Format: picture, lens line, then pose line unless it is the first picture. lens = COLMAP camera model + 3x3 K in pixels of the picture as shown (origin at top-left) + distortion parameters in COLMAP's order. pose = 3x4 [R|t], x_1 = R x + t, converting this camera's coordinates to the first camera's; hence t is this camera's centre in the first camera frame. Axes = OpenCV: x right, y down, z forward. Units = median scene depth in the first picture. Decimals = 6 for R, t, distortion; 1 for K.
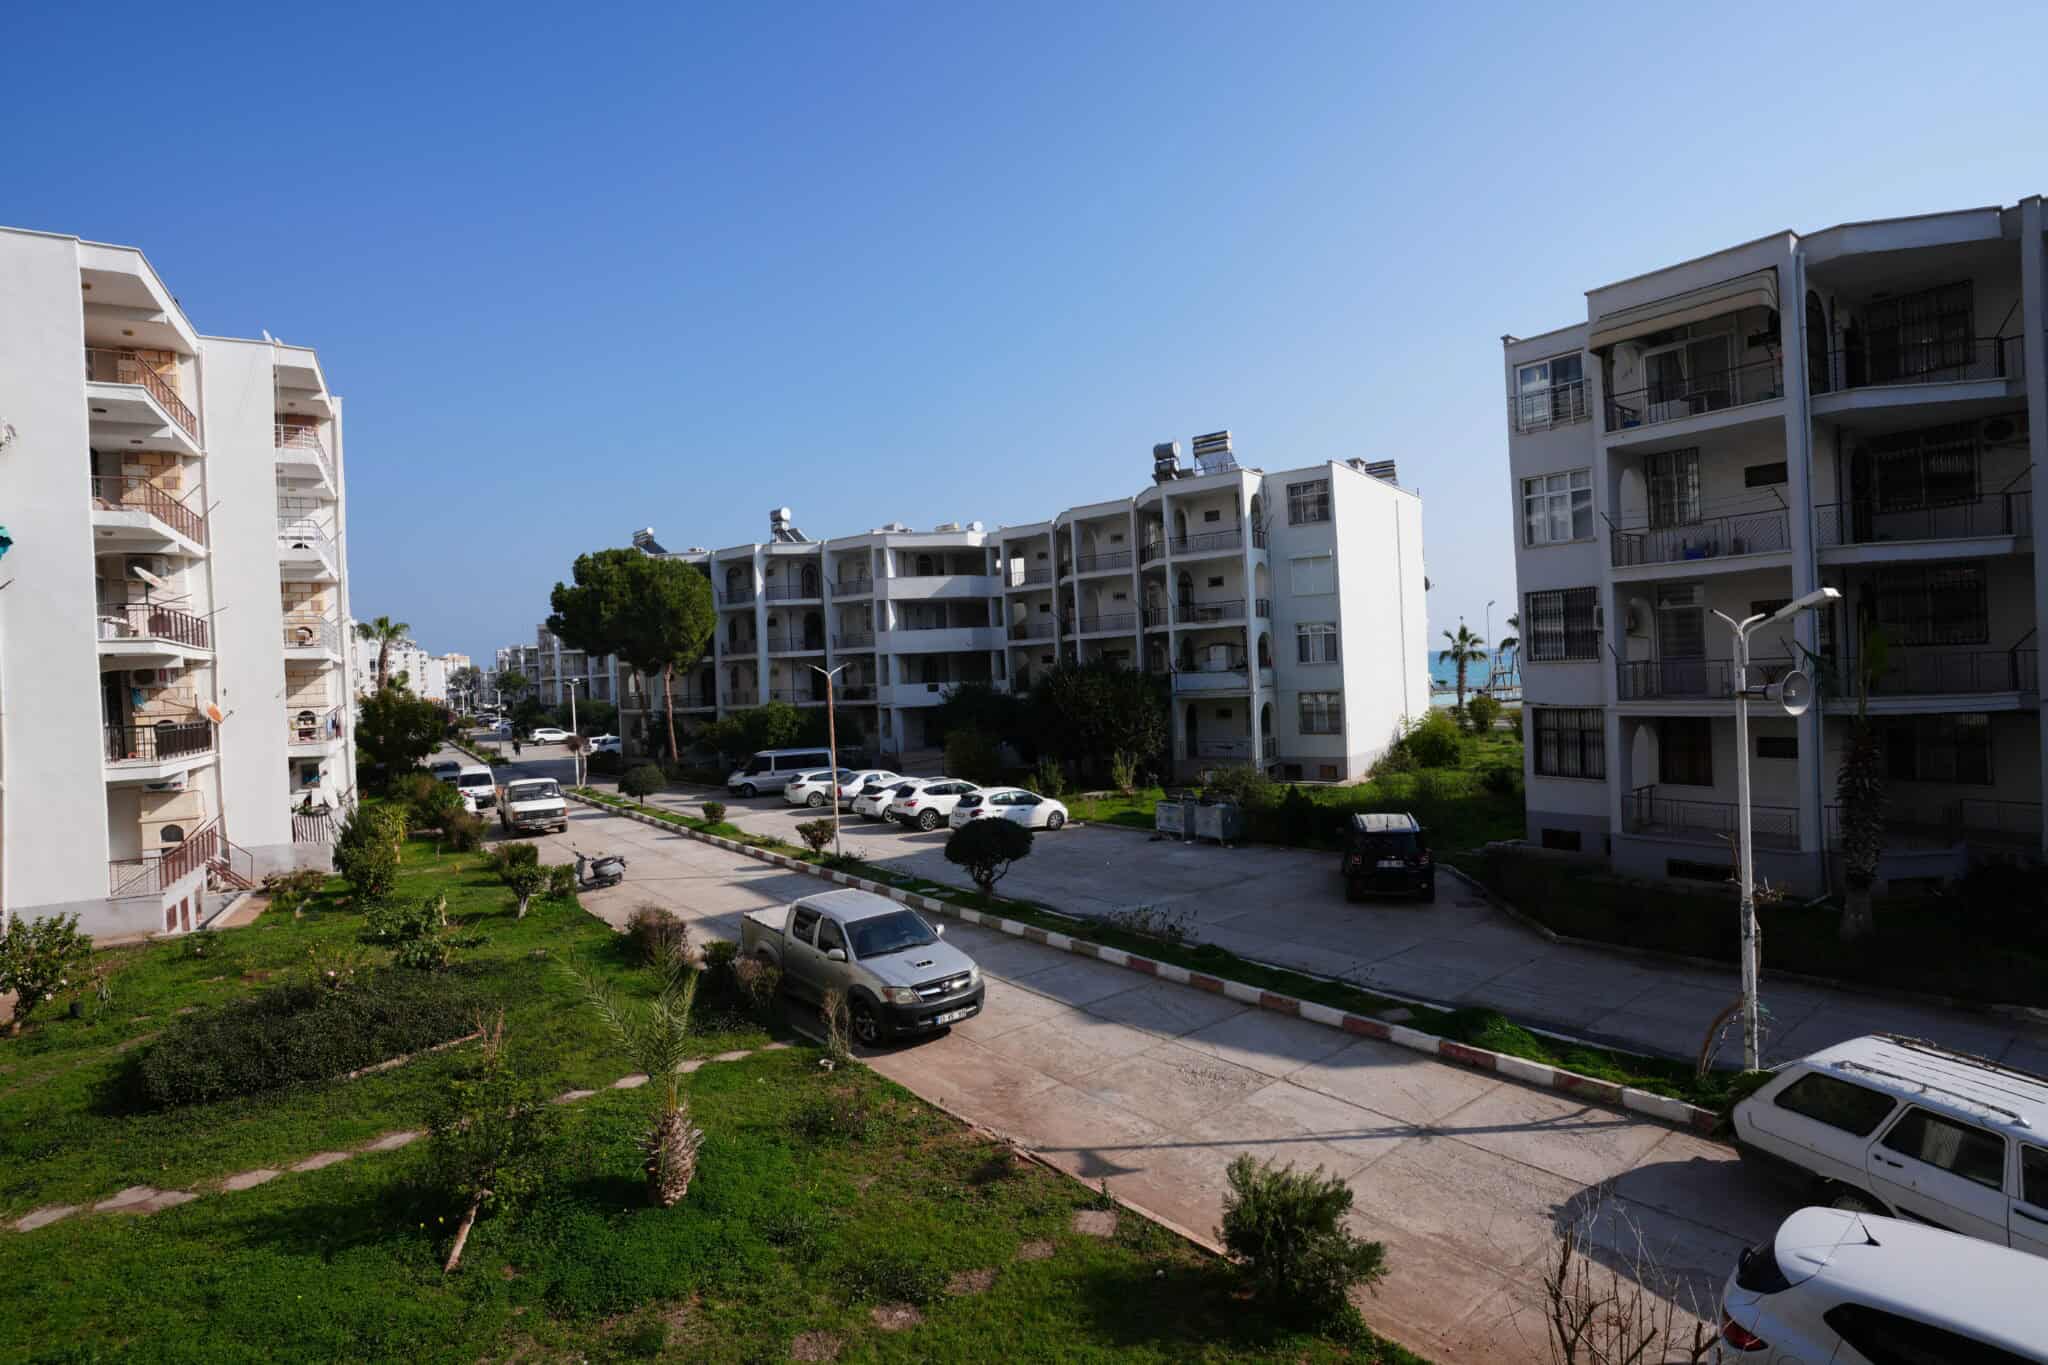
lens RADIAL K [[1005.1, 0, 1019.3], [0, 1005.1, 673.5], [0, 0, 1]] dist [-0.078940, 0.036542]
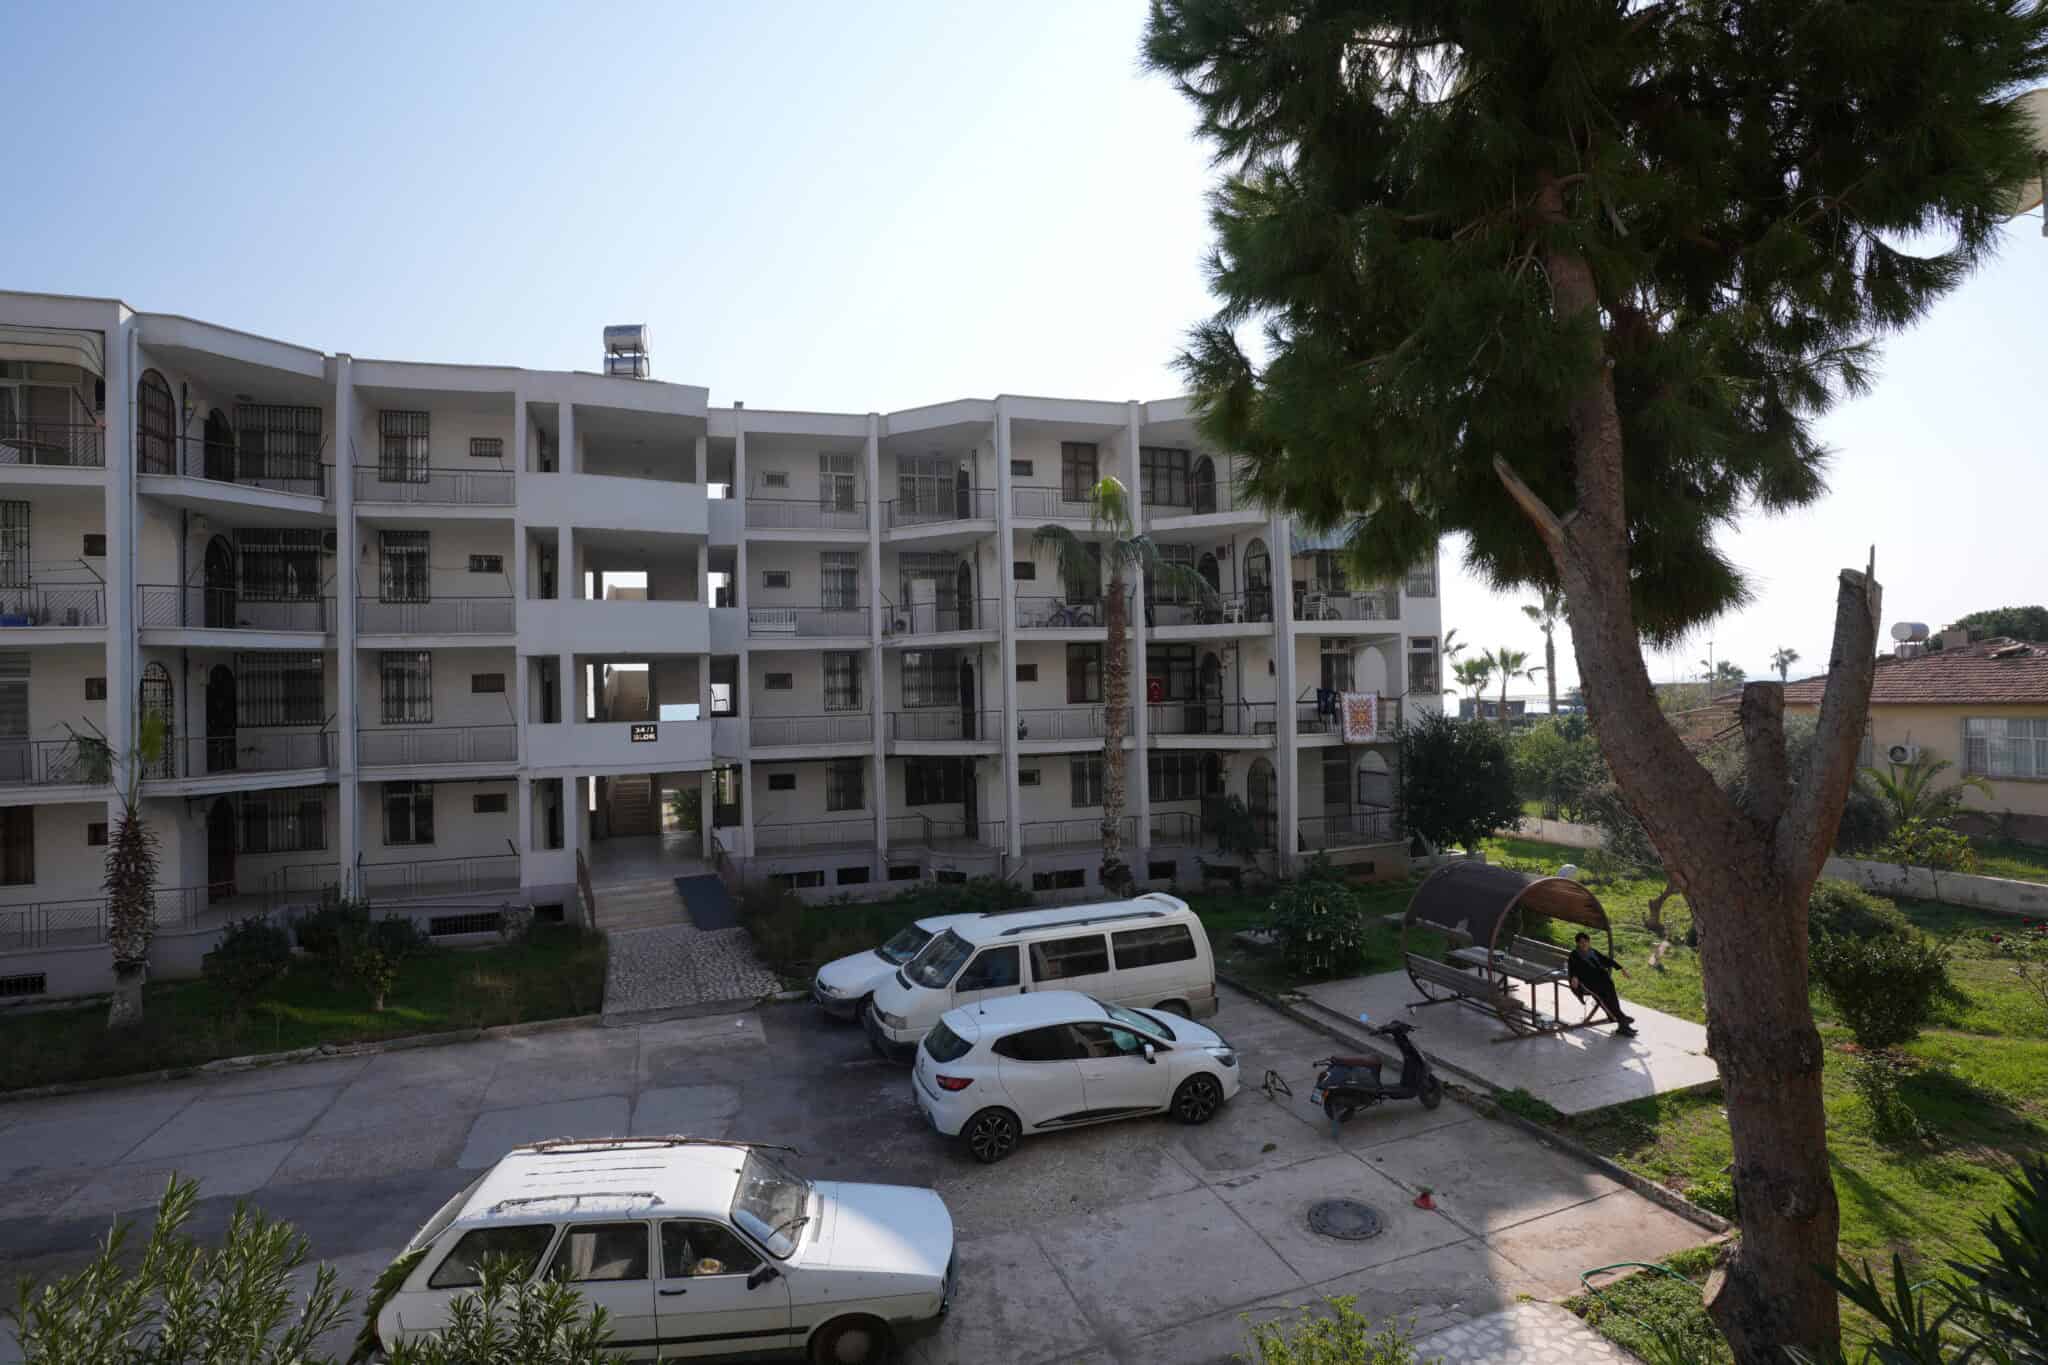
lens RADIAL K [[1005.1, 0, 1024.2], [0, 1005.1, 678.4], [0, 0, 1]] dist [-0.078940, 0.036542]
pose [[0.304930, 0.049966, 0.951063, 0.129057], [0.013070, 0.998309, -0.056638, -0.008320], [-0.952285, 0.029701, 0.303761, -0.117249]]
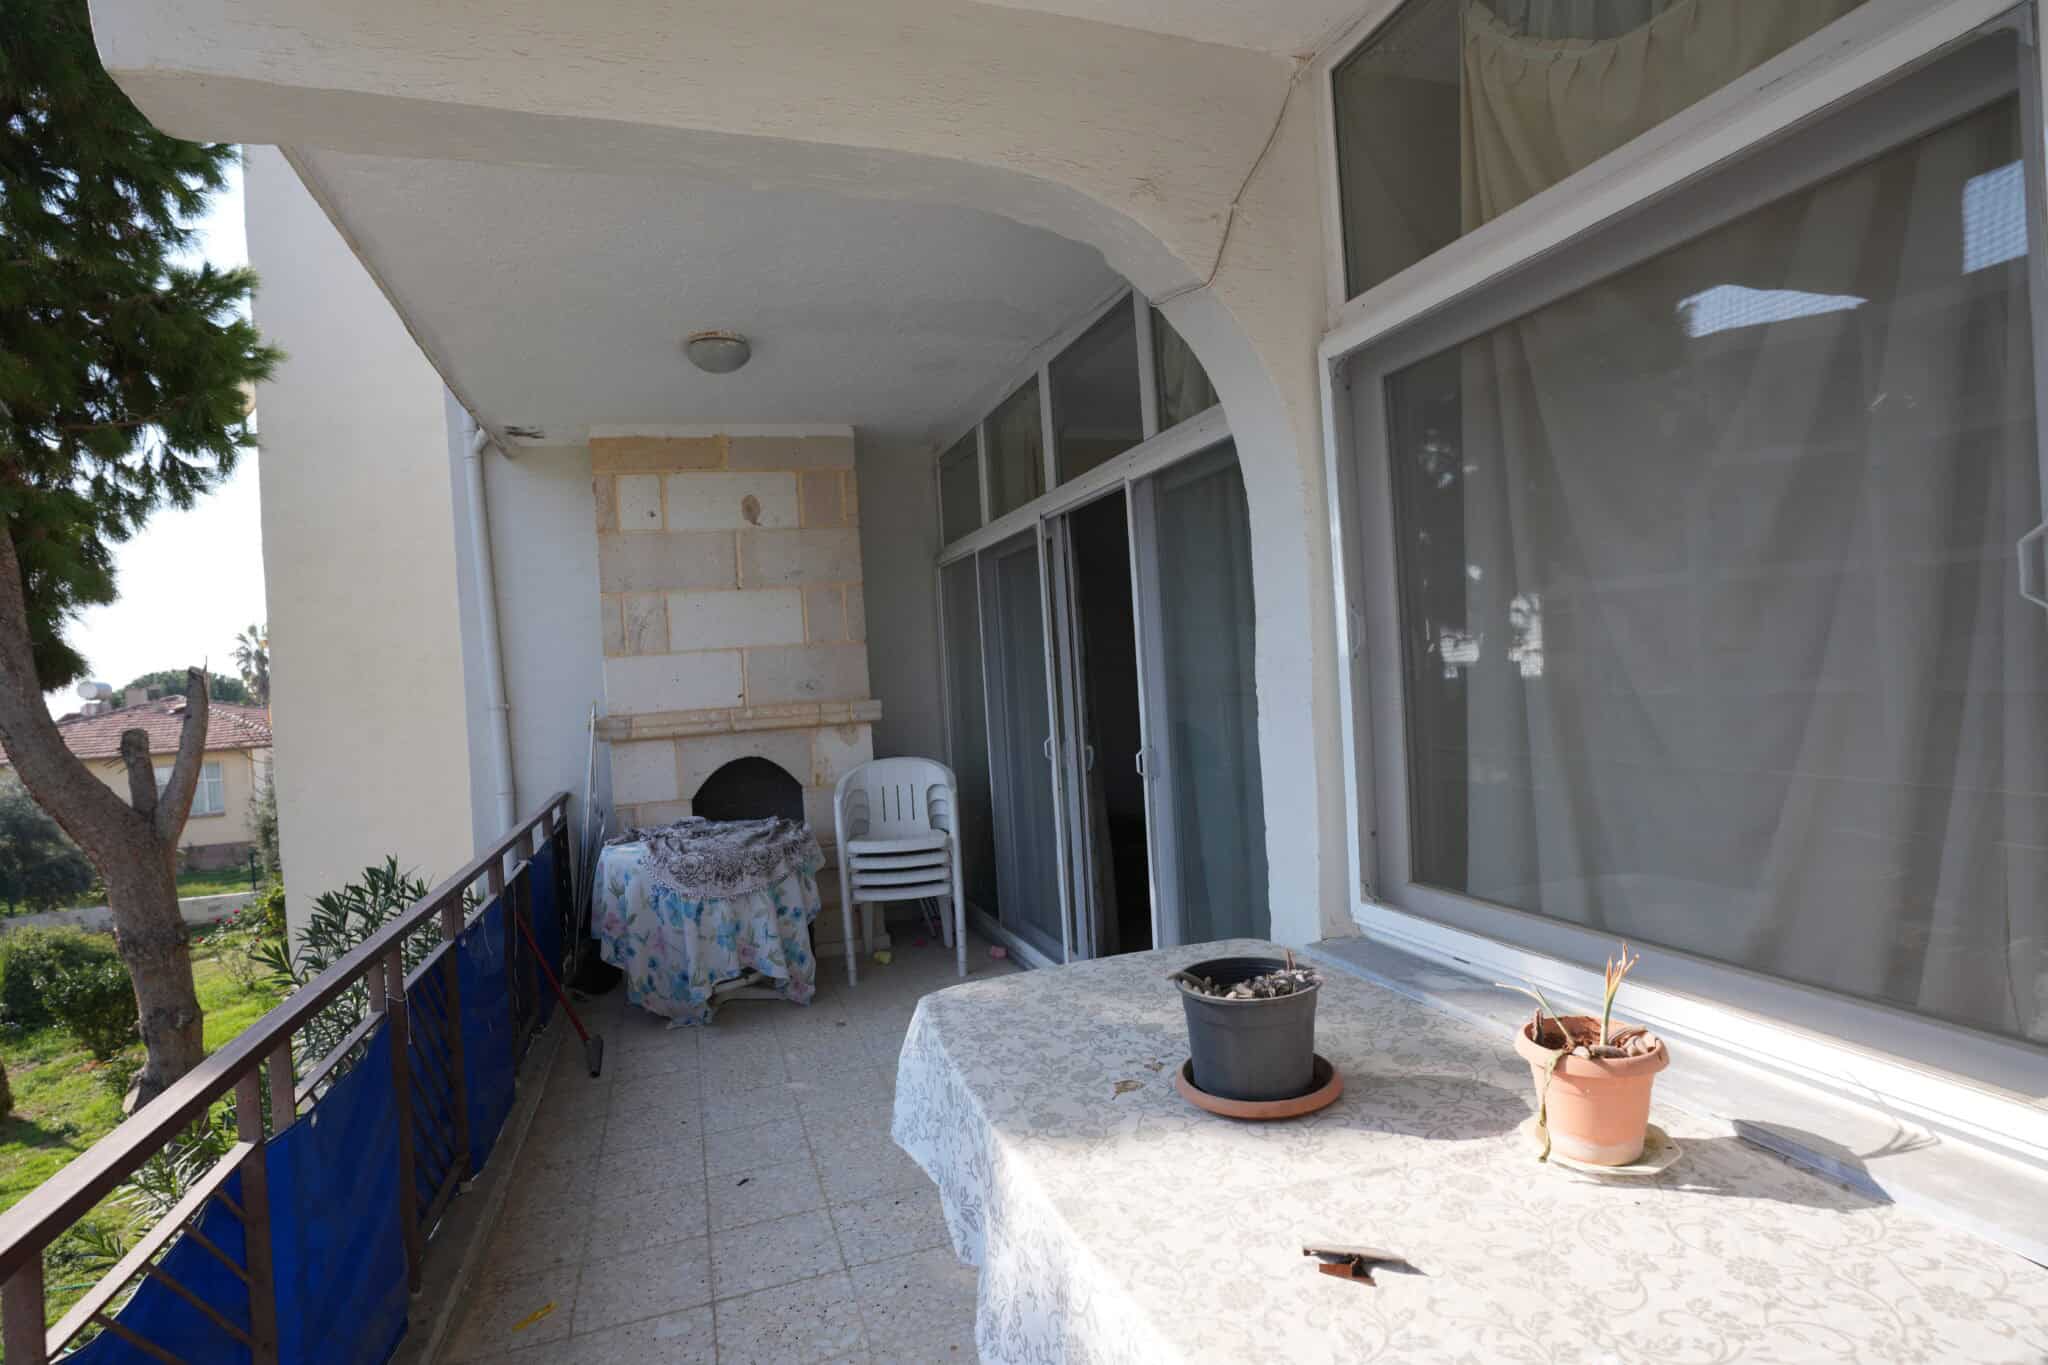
lens RADIAL K [[1005.1, 0, 1013.3], [0, 1005.1, 684.5], [0, 0, 1]] dist [-0.078940, 0.036542]
pose [[-0.929520, 0.095637, 0.356155, -0.403205], [0.101975, 0.994786, -0.000983, 0.013921], [-0.354392, 0.035405, -0.934426, 0.269480]]
